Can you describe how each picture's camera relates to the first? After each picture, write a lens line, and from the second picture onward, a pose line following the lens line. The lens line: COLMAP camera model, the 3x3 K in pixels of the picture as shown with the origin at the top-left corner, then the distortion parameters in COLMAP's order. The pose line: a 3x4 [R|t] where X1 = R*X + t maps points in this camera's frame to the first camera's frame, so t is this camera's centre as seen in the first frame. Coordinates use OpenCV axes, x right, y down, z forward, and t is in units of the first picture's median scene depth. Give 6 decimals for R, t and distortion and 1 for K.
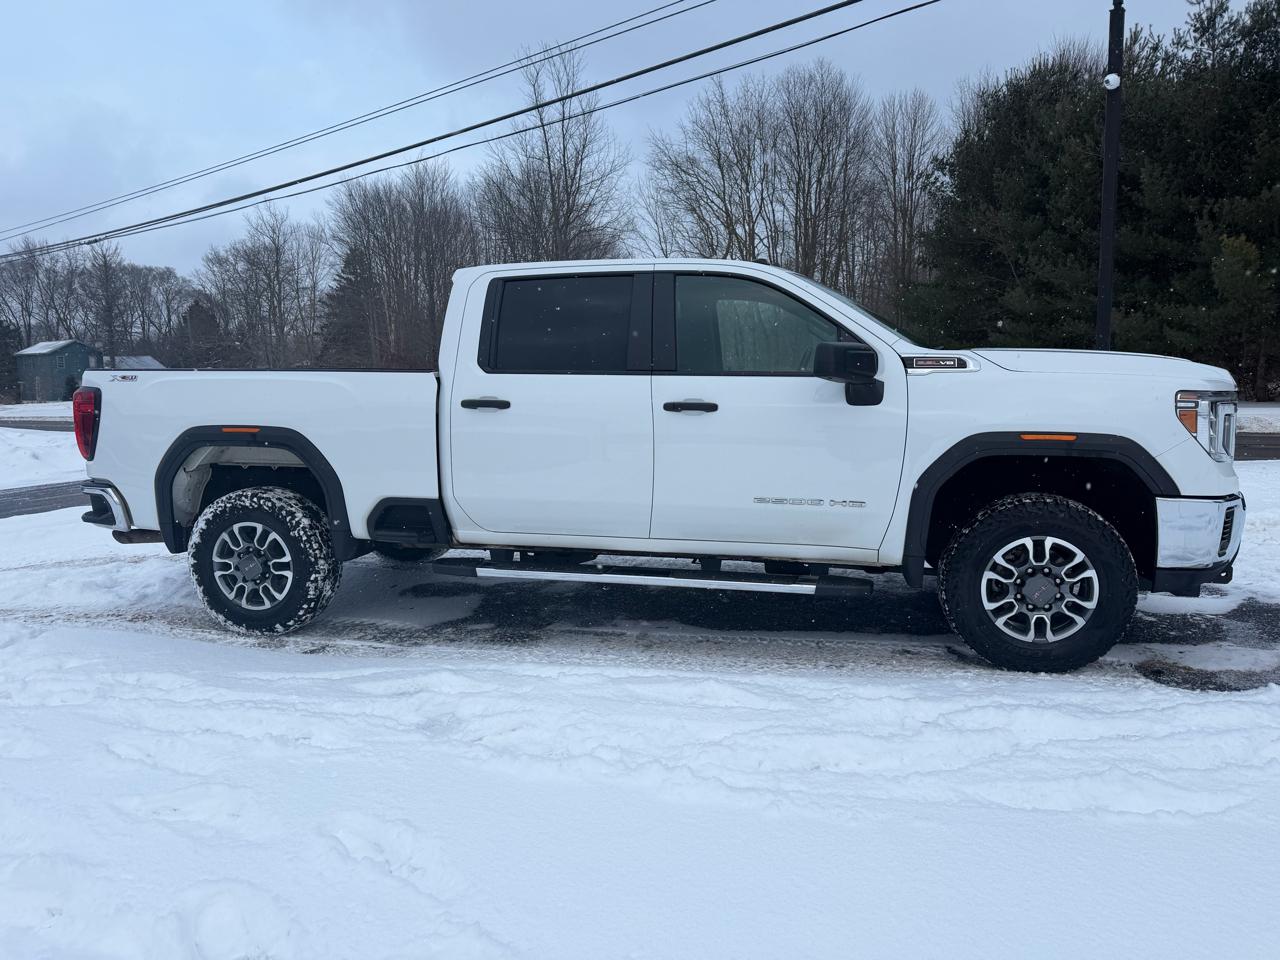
lens RADIAL K [[930.7, 0, 656.0], [0, 930.7, 478.0], [0, 0, 1]] dist [0.012184, -0.001813]
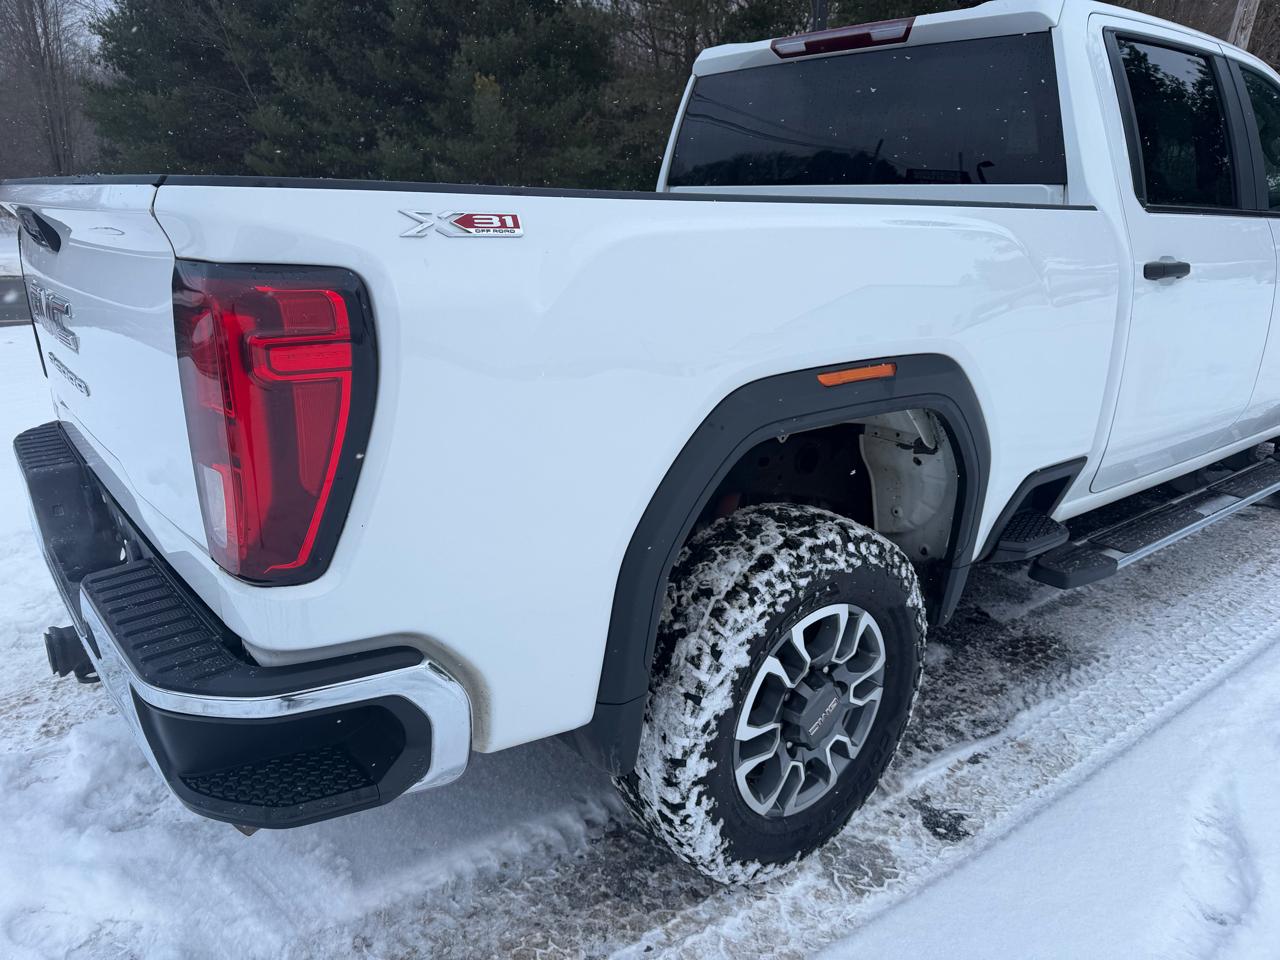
lens RADIAL K [[899.8, 0, 618.2], [0, 899.8, 462.8], [0, 0, 1]] dist [0.004094, -0.002385]
pose [[0.655394, -0.193827, 0.729993, -0.226905], [0.066209, 0.977534, 0.200110, -0.027489], [-0.752380, -0.082819, 0.653503, 0.249279]]
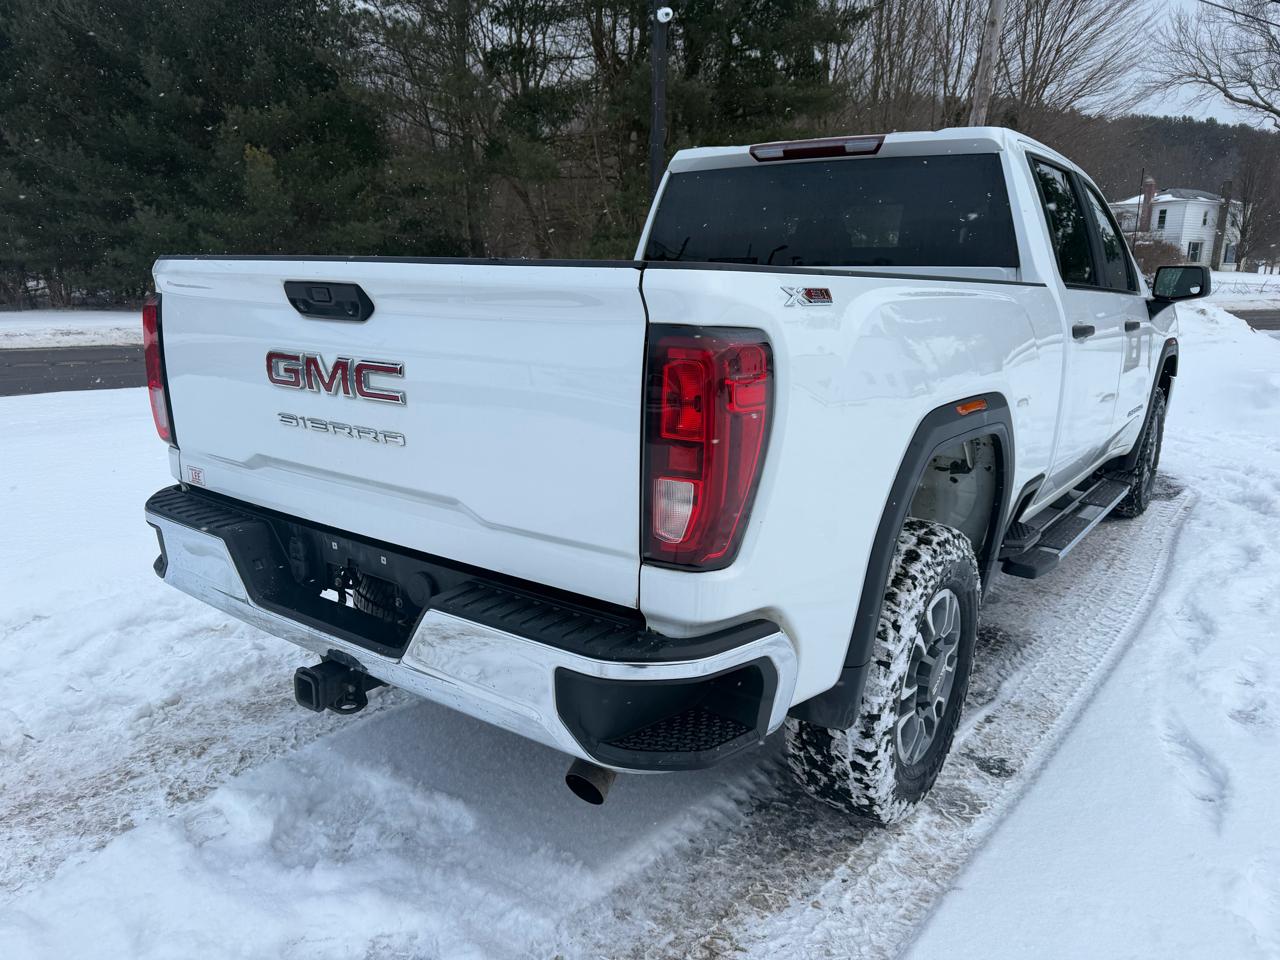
lens RADIAL K [[901.0, 0, 610.0], [0, 901.0, 482.5], [0, 0, 1]] dist [0.007882, -0.001955]
pose [[0.446356, -0.178620, 0.876847, -0.278411], [0.077813, 0.983912, 0.160819, -0.030168], [-0.891466, -0.003552, 0.453074, 0.283341]]
